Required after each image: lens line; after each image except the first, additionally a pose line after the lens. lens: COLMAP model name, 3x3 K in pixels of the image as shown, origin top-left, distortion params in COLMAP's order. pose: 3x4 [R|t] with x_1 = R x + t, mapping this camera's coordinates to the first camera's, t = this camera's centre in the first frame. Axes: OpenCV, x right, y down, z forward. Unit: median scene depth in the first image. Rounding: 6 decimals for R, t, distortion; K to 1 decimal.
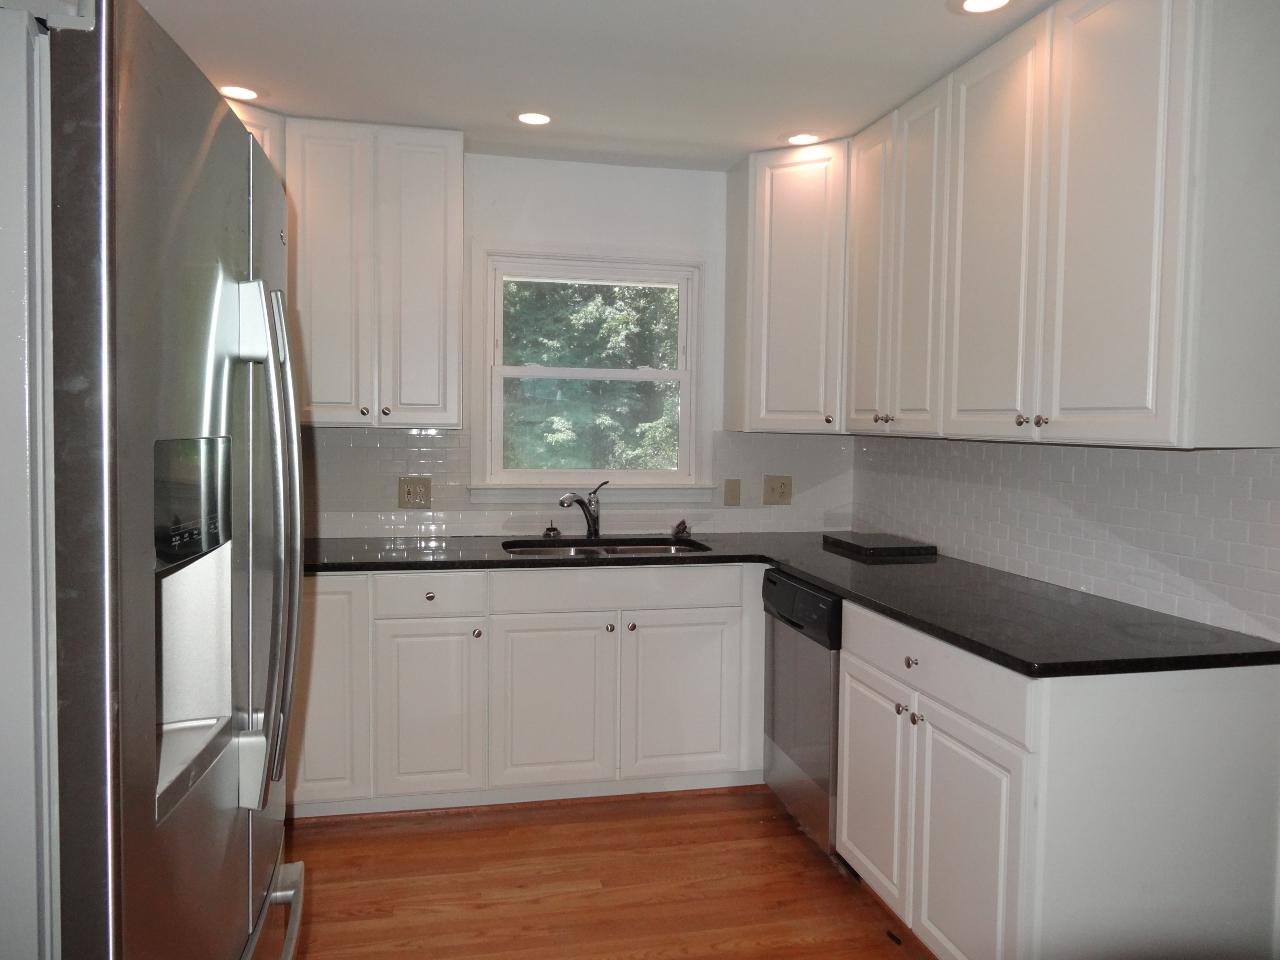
lens RADIAL K [[945.9, 0, 642.0], [0, 945.9, 483.3], [0, 0, 1]] dist [0.000701, -0.008359]
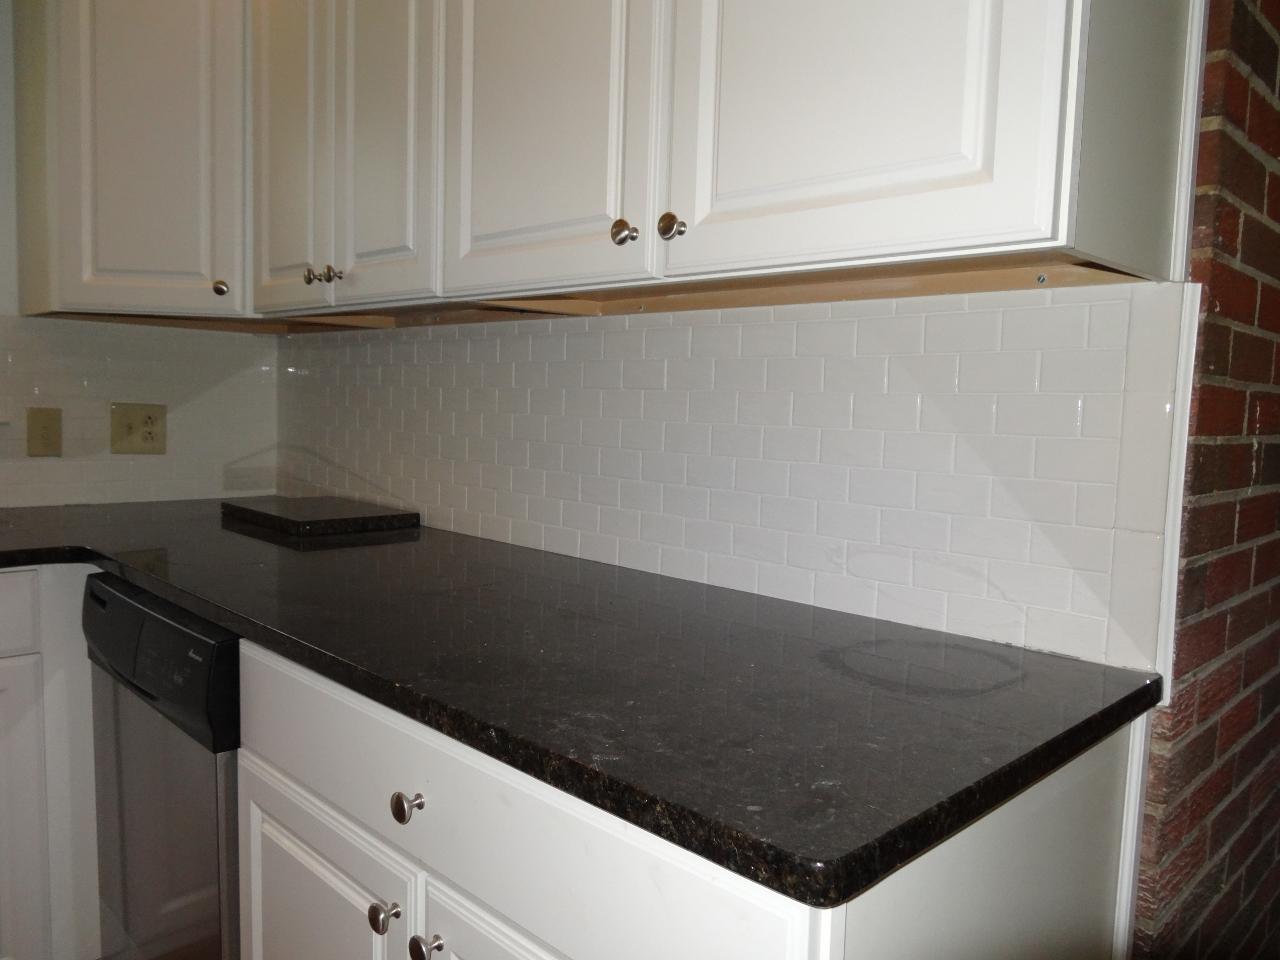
lens RADIAL K [[945.9, 0, 640.0], [0, 945.9, 489.6], [0, 0, 1]] dist [0.000701, -0.008359]
pose [[0.842700, -0.032541, 0.537399, 0.109596], [0.011050, 0.999007, 0.043166, 0.028012], [-0.538270, -0.030438, 0.842222, 0.427990]]
